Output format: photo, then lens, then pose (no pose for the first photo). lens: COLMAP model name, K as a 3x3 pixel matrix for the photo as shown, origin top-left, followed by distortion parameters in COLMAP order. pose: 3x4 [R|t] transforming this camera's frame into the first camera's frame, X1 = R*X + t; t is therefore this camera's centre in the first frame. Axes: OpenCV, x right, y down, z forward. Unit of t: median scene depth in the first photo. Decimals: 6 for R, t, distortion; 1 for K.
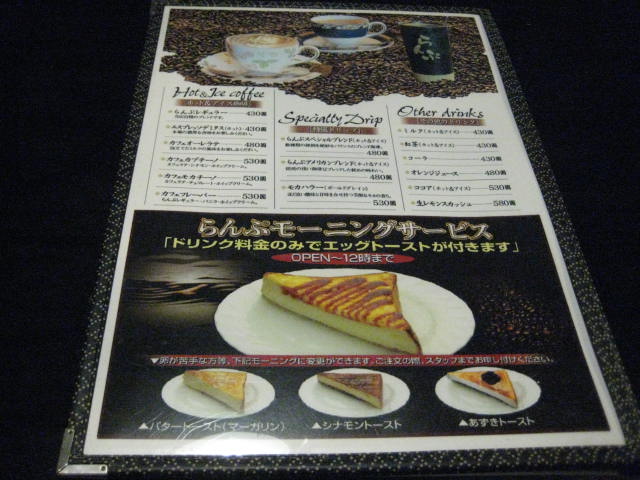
lens RADIAL K [[661.1, 0, 320.0], [0, 661.1, 240.0], [0, 0, 1]] dist [-0.177882, 0.242388]
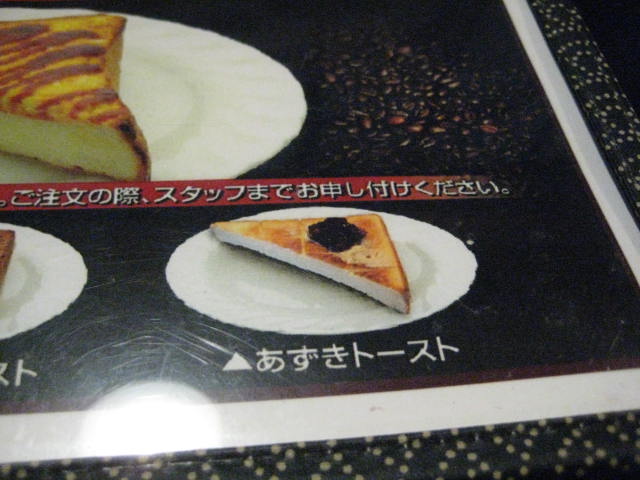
lens RADIAL K [[661.1, 0, 320.0], [0, 661.1, 240.0], [0, 0, 1]] dist [-0.177882, 0.242388]
pose [[0.996829, -0.042736, 0.067120, 0.226142], [0.037700, 0.996502, 0.074585, 0.185186], [-0.070073, -0.071818, 0.994953, 0.631356]]
